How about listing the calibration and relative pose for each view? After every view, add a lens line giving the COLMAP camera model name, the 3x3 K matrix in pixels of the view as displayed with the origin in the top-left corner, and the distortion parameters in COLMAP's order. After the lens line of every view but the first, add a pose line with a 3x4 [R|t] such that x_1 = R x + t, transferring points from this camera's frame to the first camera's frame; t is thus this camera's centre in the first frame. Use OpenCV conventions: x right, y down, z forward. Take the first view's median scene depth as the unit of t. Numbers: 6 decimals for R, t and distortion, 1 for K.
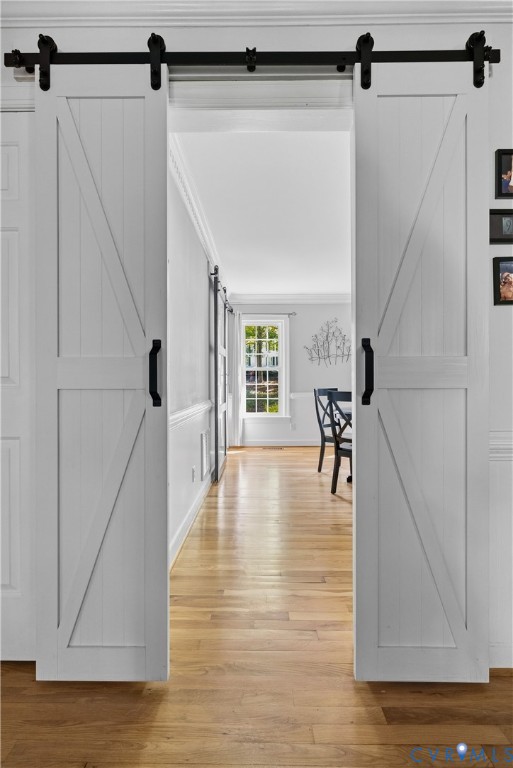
lens RADIAL K [[339.7, 0, 258.1], [0, 339.7, 383.4], [0, 0, 1]] dist [0.000402, 0.000705]
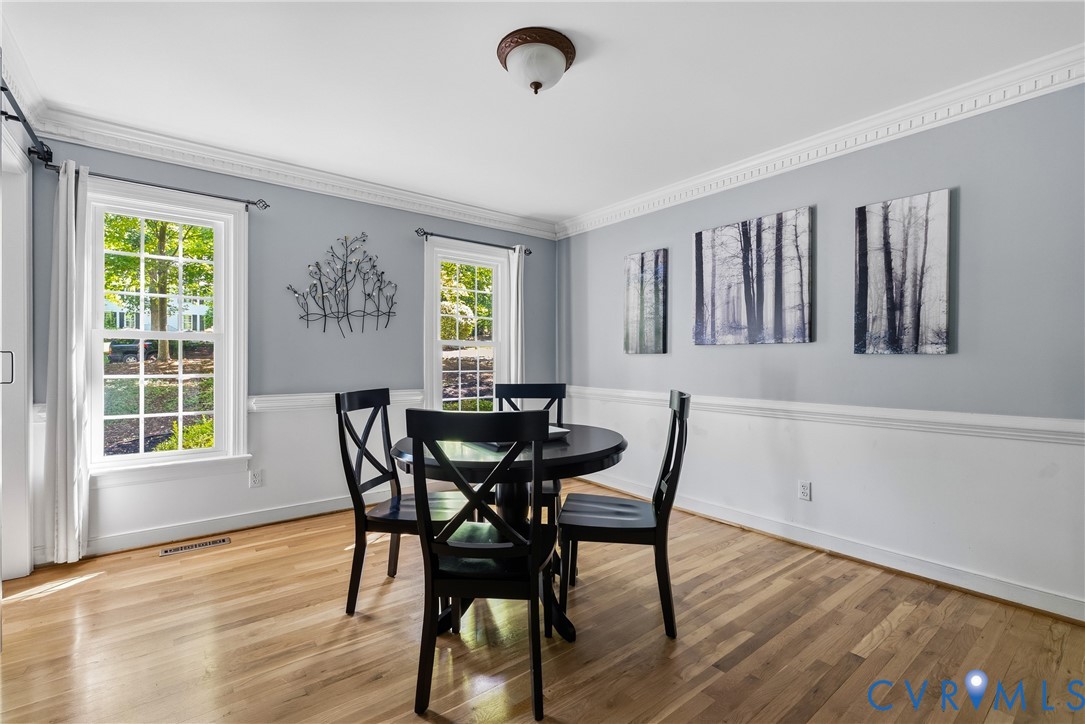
lens RADIAL K [[479.9, 0, 537.8], [0, 479.9, 359.7], [0, 0, 1]] dist [0.000402, 0.000705]
pose [[0.772980, 0.006887, 0.634394, -0.004006], [-0.004088, 0.999974, -0.005874, -0.014638], [-0.634418, 0.001948, 0.772988, 0.334834]]
